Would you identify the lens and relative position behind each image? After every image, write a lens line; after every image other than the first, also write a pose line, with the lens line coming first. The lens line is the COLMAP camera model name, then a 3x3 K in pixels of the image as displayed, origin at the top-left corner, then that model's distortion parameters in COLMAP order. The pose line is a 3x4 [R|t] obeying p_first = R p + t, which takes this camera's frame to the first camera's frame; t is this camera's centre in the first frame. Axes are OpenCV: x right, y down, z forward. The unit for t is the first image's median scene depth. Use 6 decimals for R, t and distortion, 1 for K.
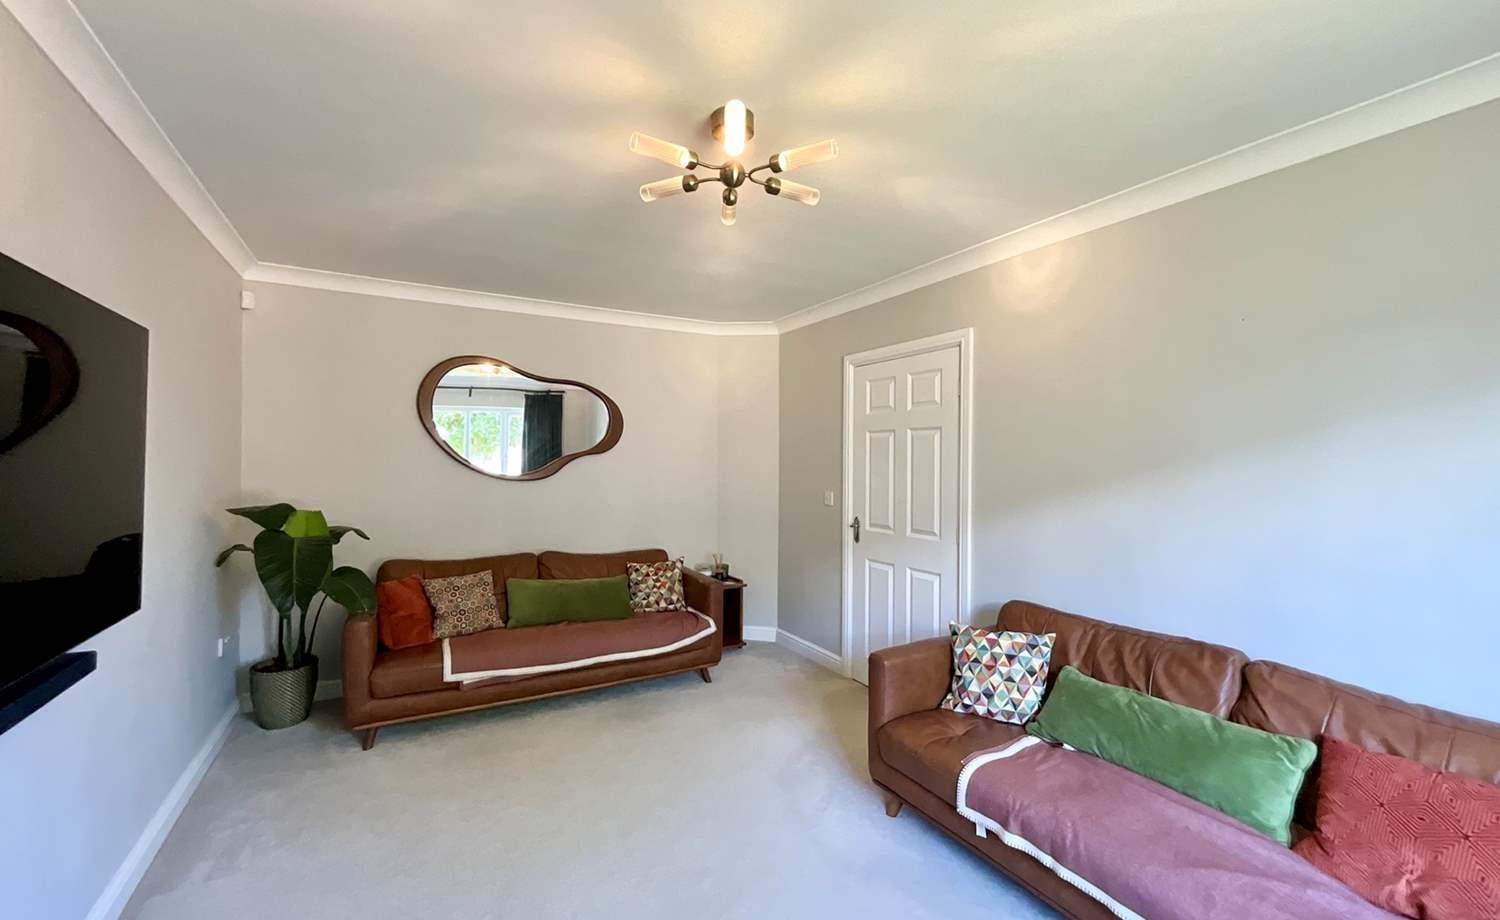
lens RADIAL K [[613.8, 0, 750.0], [0, 613.8, 460.0], [0, 0, 1]] dist [-0.017217, 0.014669]
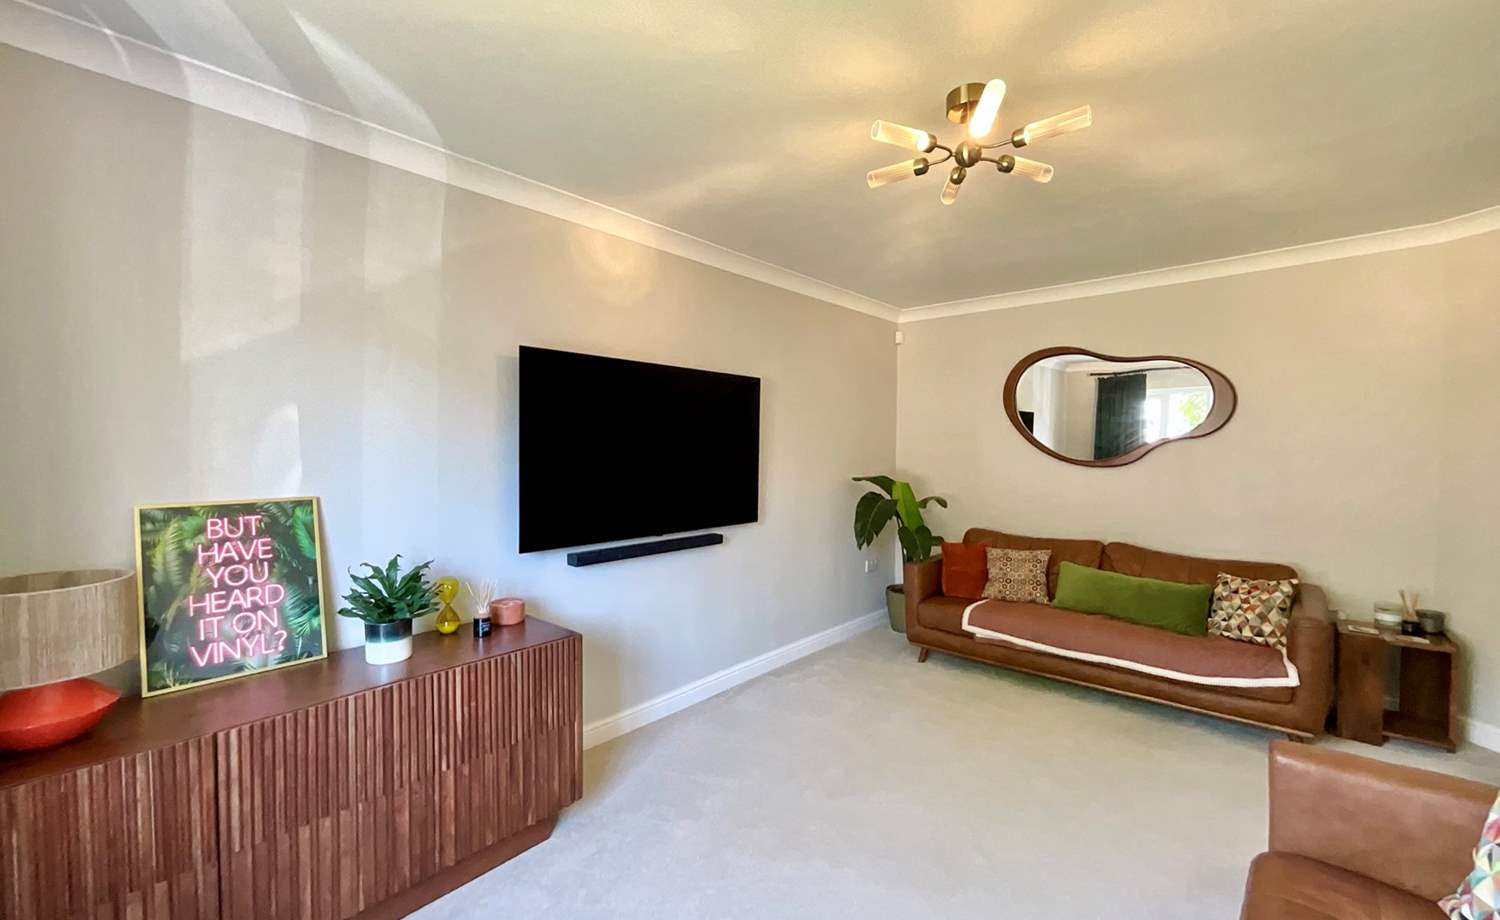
lens RADIAL K [[613.8, 0, 750.0], [0, 613.8, 460.0], [0, 0, 1]] dist [-0.017217, 0.014669]
pose [[0.307039, 0.015676, -0.951568, 0.415072], [0.001350, 0.999856, 0.016907, 0.005528], [0.951696, -0.006476, 0.306974, 0.183462]]
